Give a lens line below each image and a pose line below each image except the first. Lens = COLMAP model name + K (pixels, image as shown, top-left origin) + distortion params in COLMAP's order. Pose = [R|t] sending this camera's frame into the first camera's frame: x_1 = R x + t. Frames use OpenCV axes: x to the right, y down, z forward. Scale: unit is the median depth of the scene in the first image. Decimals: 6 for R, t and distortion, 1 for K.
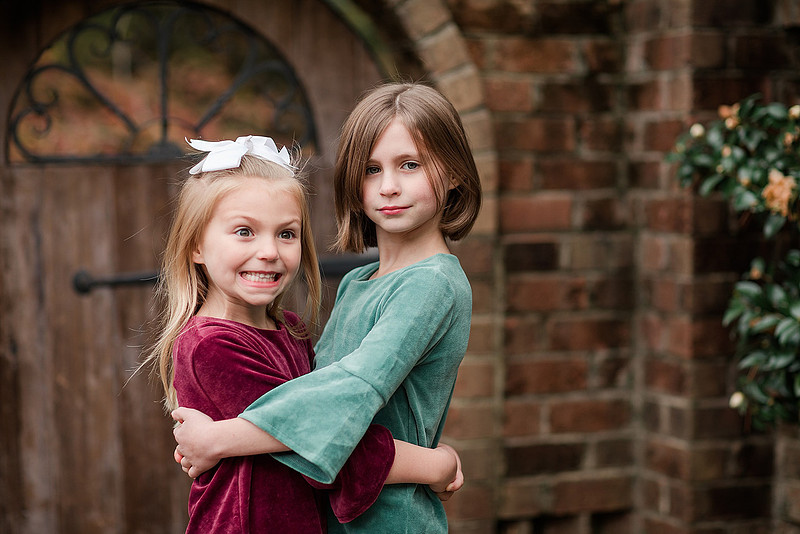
lens RADIAL K [[1918.8, 0, 396.5], [0, 1918.8, 264.3], [0, 0, 1]] dist [0.054588, -0.278006]
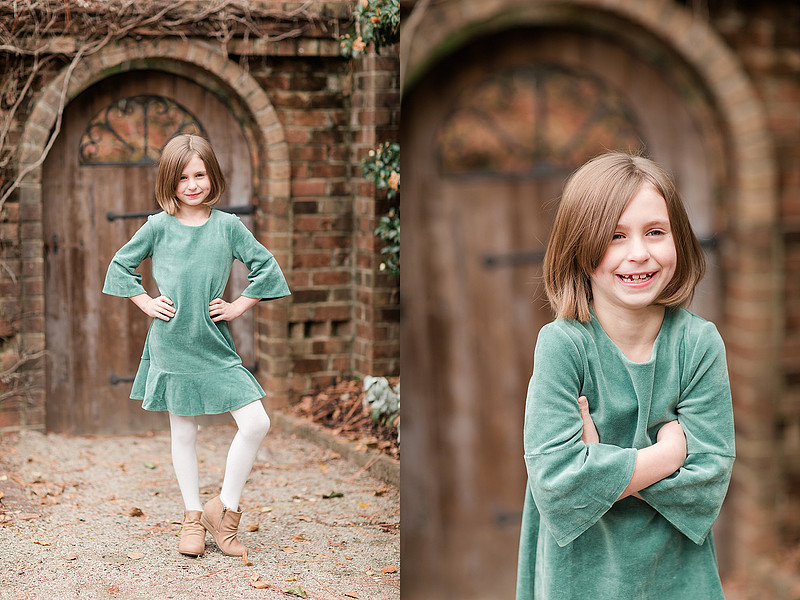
lens RADIAL K [[1420.5, 0, 197.6], [0, 1420.5, 298.8], [0, 0, 1]] dist [0.016487, -0.021957]
pose [[0.996659, 0.012434, -0.080723, 0.080038], [-0.008086, 0.998510, 0.053966, 0.014551], [0.081274, -0.053133, 0.995275, -0.692675]]
